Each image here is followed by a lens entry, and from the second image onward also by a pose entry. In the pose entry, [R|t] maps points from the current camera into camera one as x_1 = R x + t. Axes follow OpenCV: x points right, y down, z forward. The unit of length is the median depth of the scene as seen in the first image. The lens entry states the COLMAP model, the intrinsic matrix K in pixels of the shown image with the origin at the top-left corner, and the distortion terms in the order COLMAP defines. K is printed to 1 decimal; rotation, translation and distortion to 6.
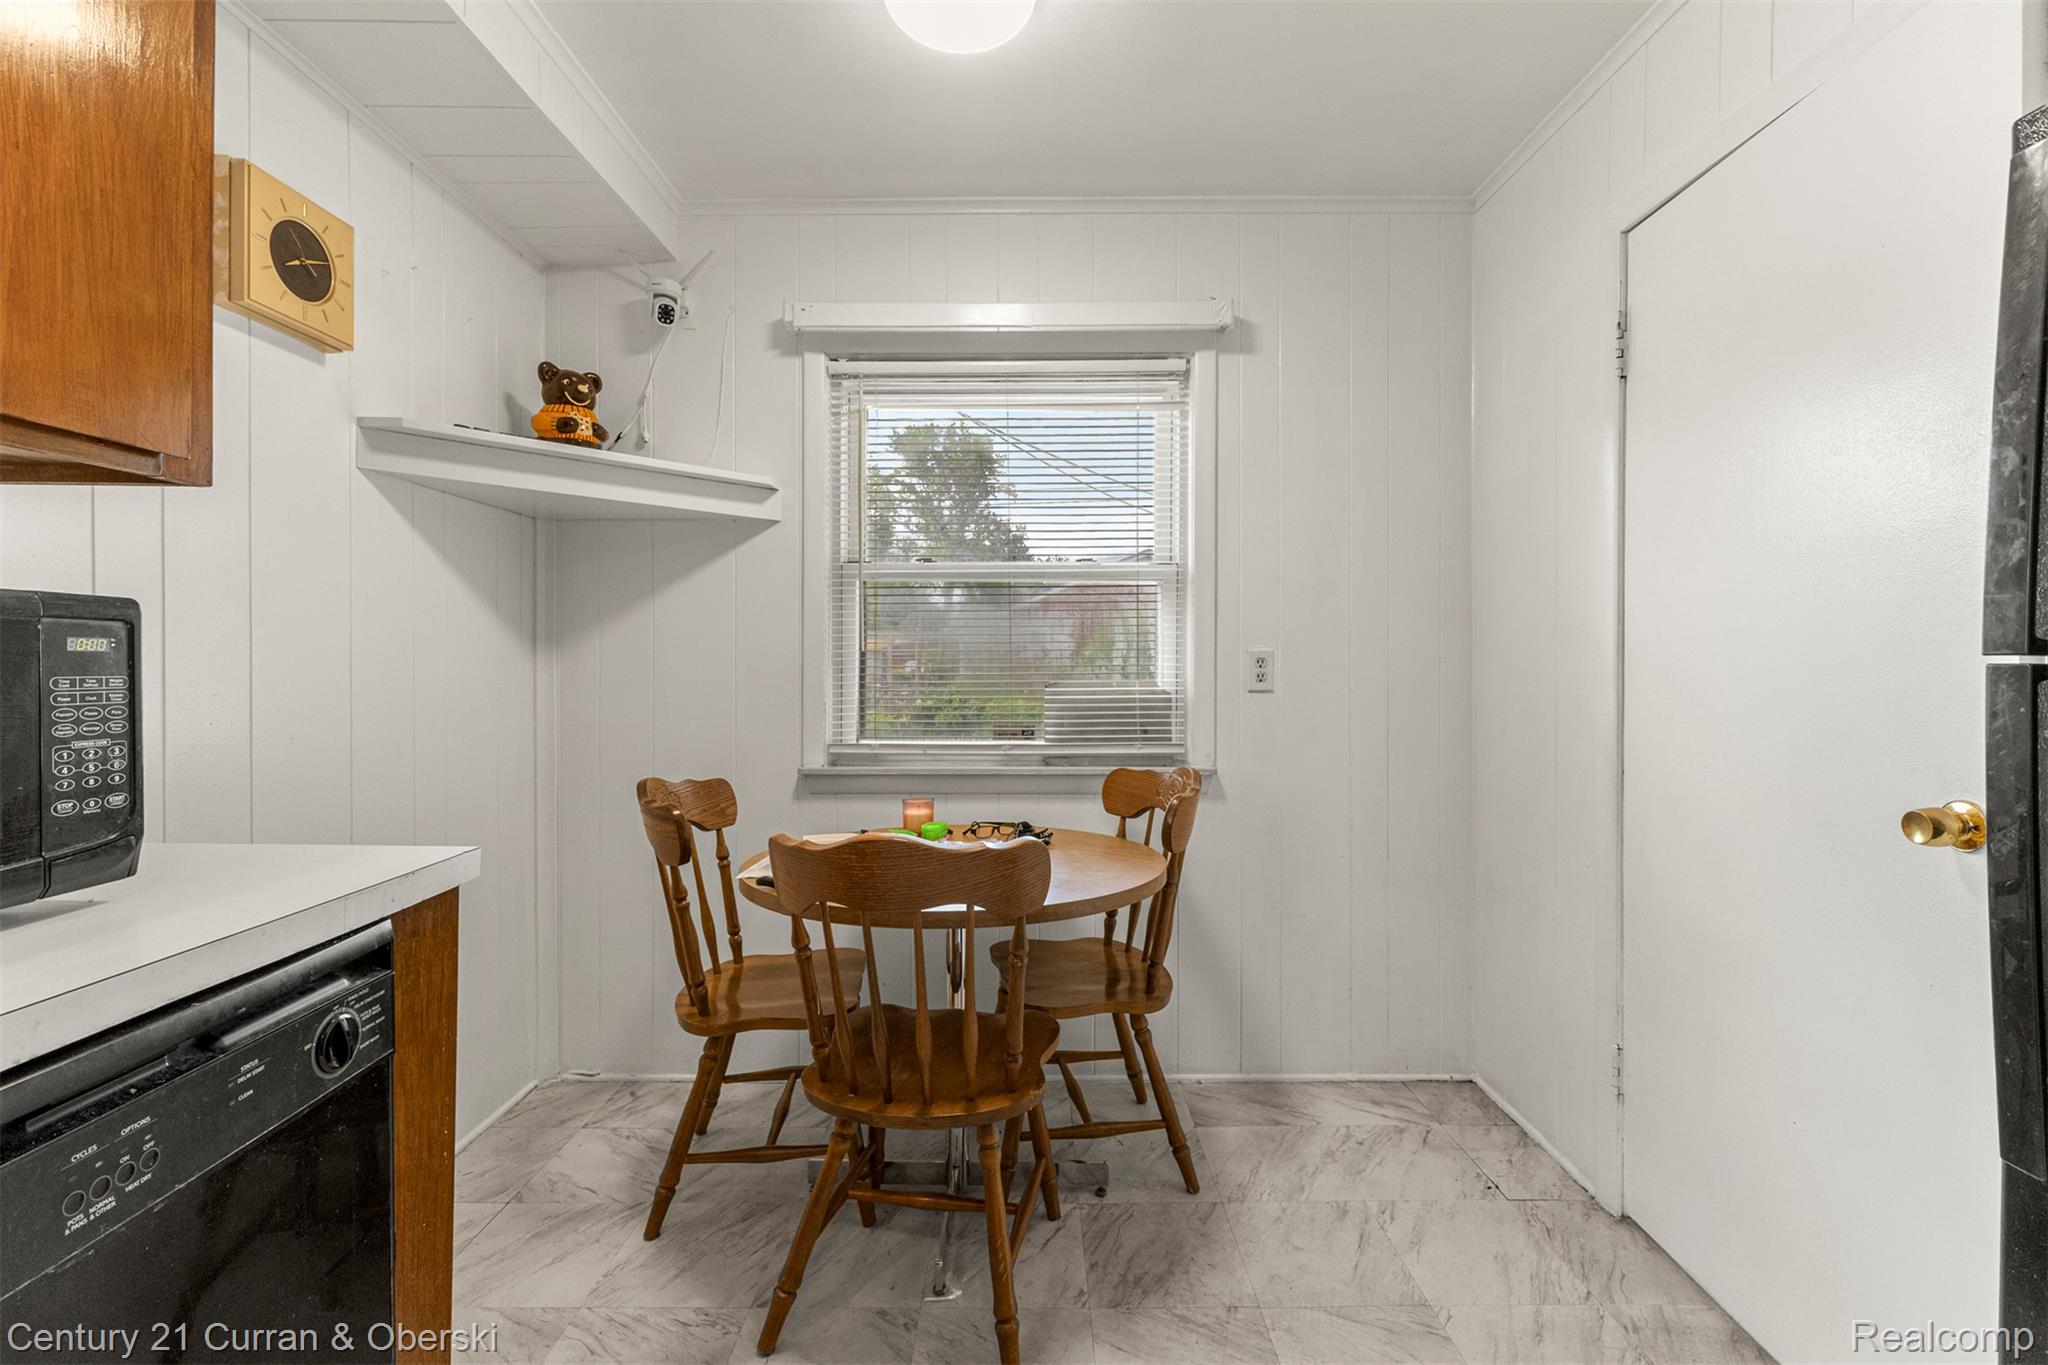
lens RADIAL K [[880.4, 0, 1029.3], [0, 880.4, 668.4], [0, 0, 1]] dist [0.009383, 0.000438]
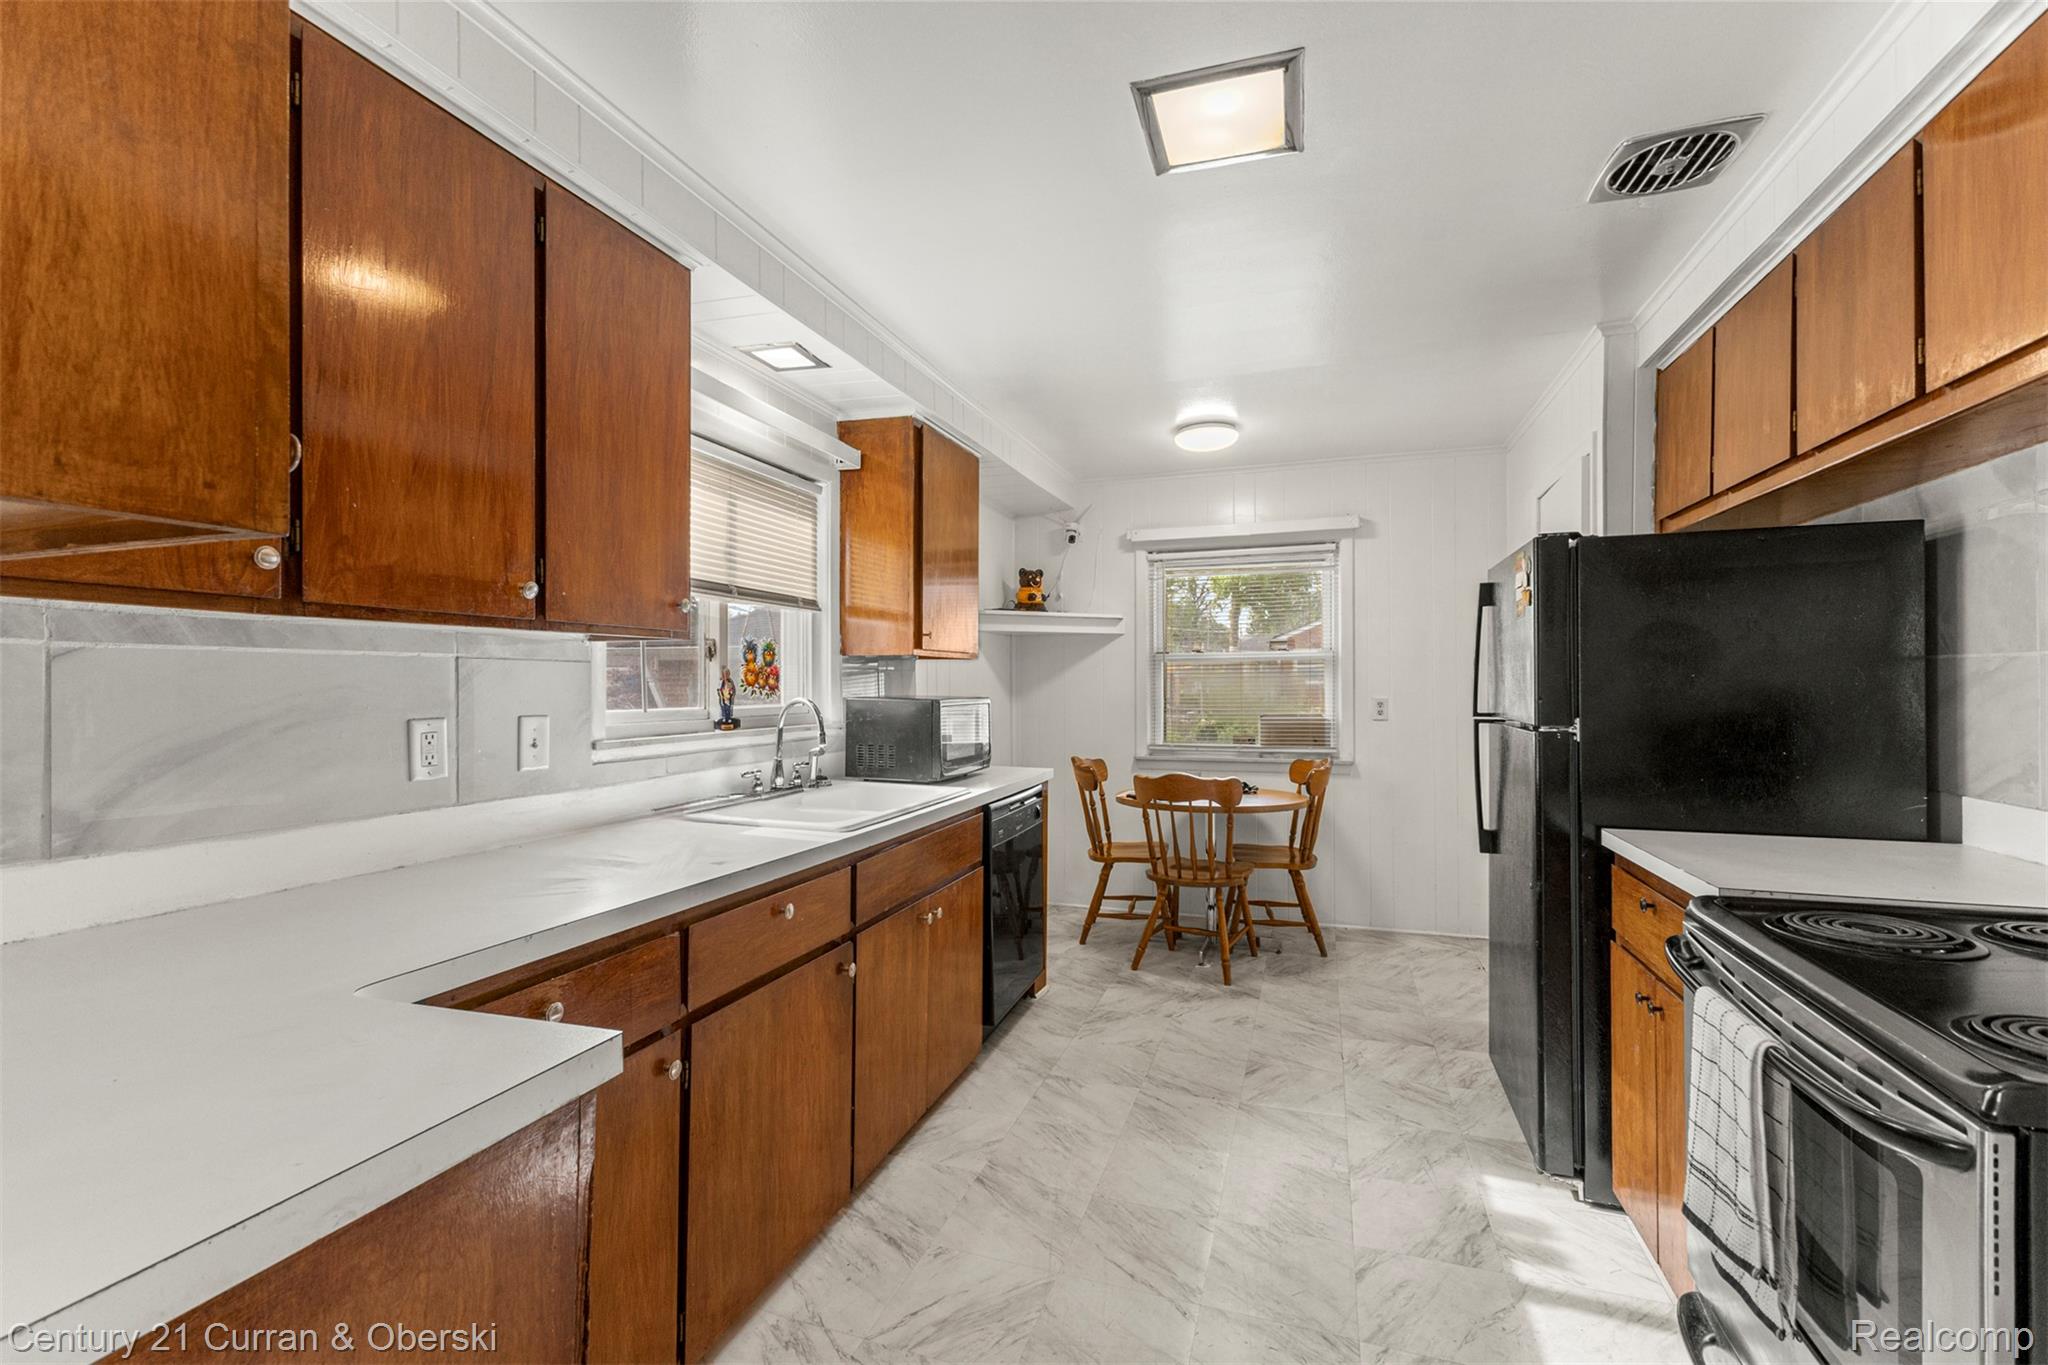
lens RADIAL K [[880.4, 0, 1027.3], [0, 880.4, 679.0], [0, 0, 1]] dist [0.009383, 0.000438]
pose [[0.946853, -0.006937, -0.321592, 0.196555], [0.004187, 0.999949, -0.009242, -0.057500], [0.321639, 0.007405, 0.946833, -1.239783]]
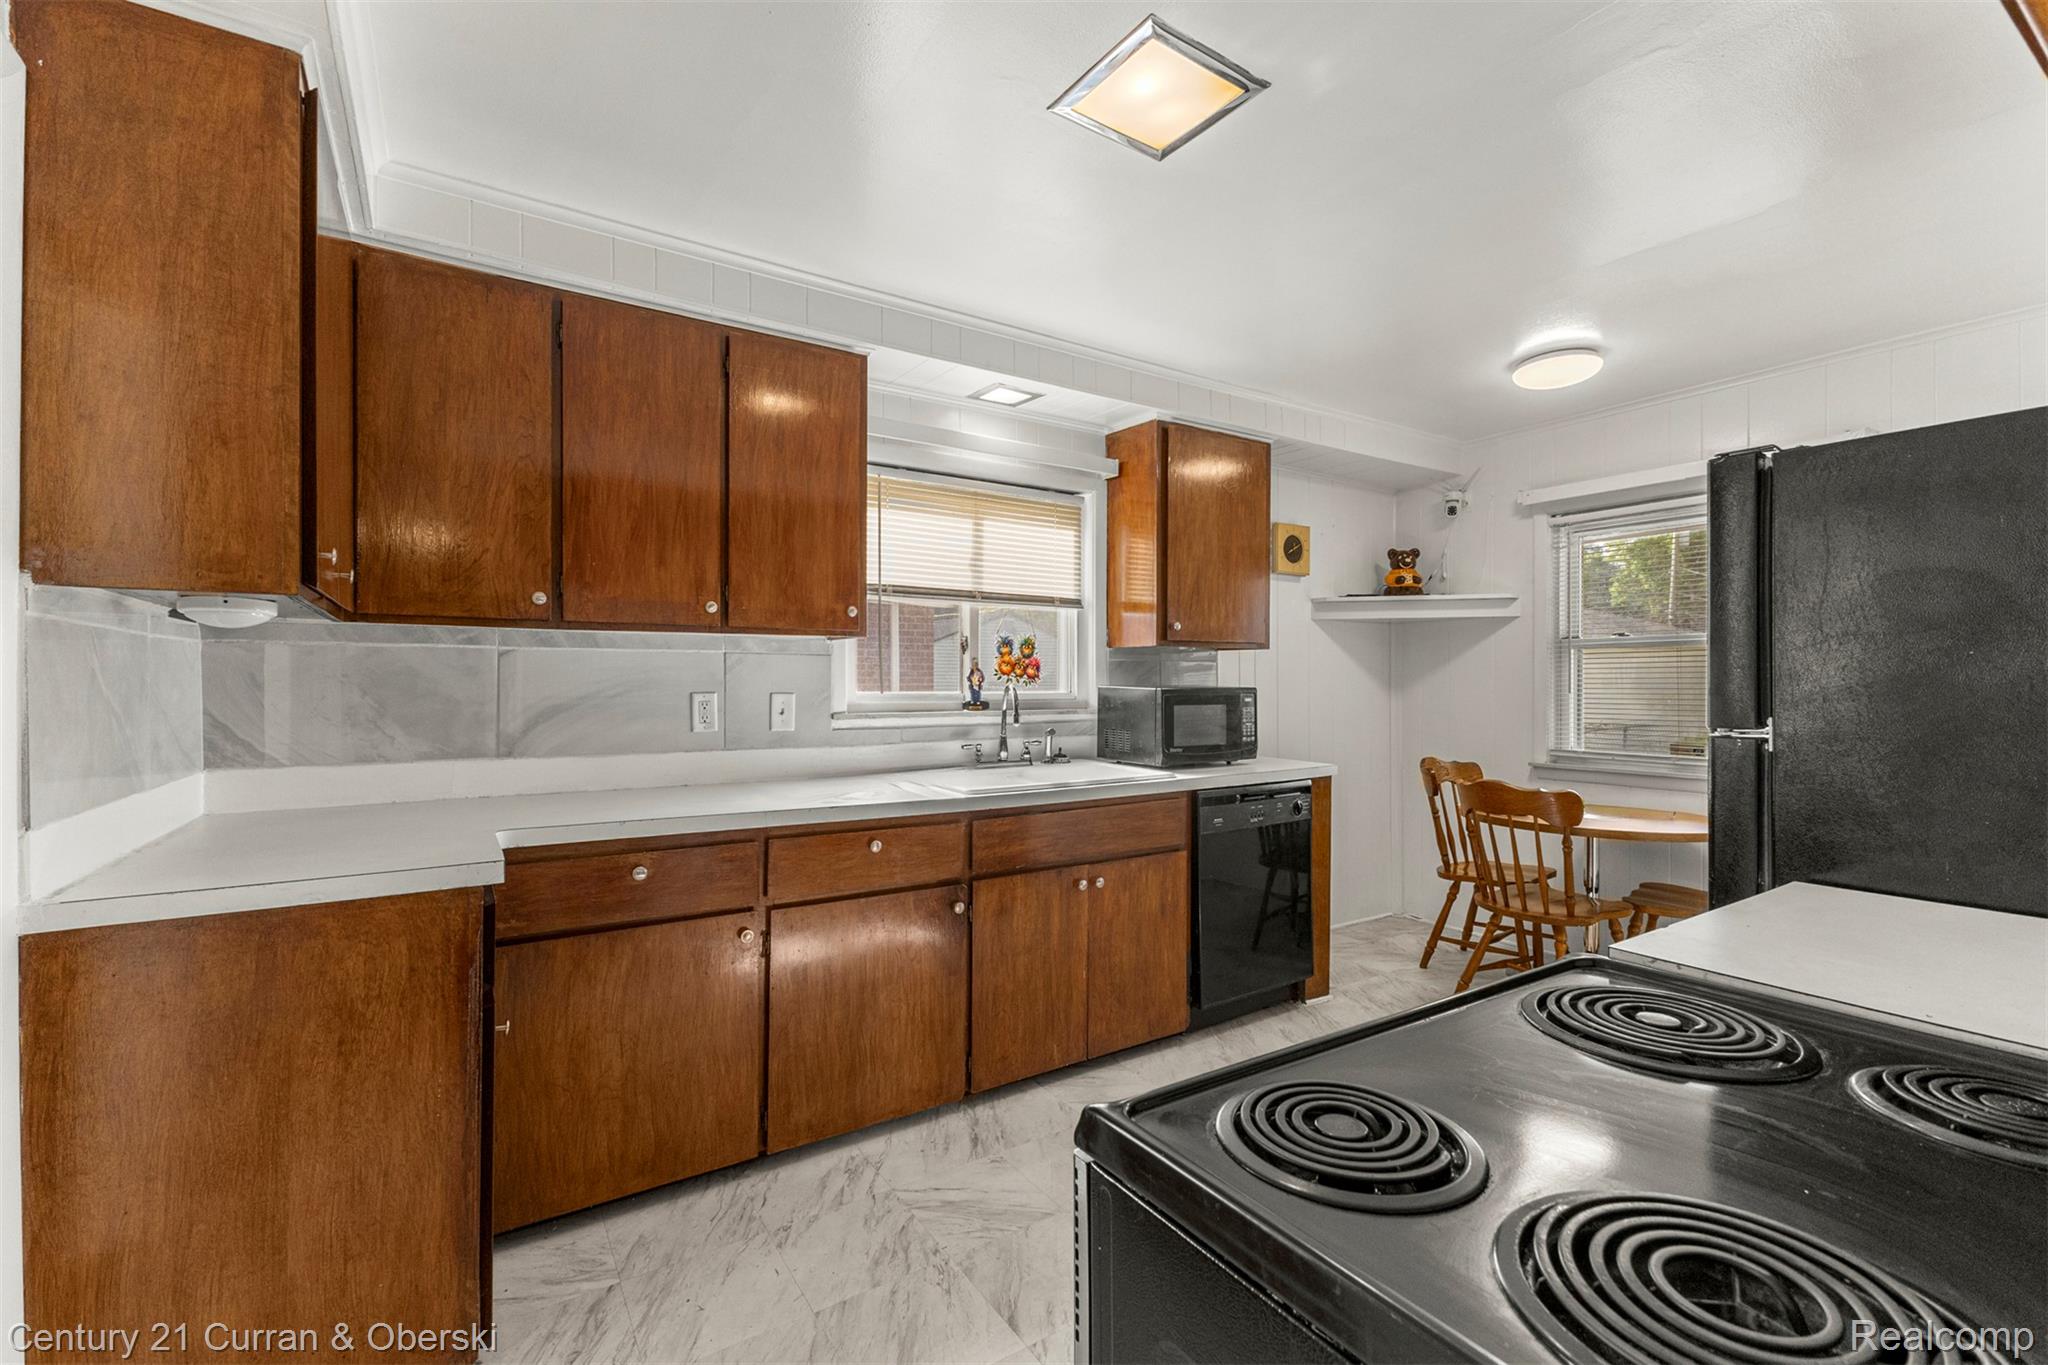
lens RADIAL K [[880.4, 0, 1022.7], [0, 880.4, 682.2], [0, 0, 1]] dist [0.009383, 0.000438]
pose [[0.544119, -0.001406, -0.839007, 0.783016], [-0.002562, 0.999991, -0.003338, -0.040775], [0.839004, 0.003965, 0.544111, -0.914886]]
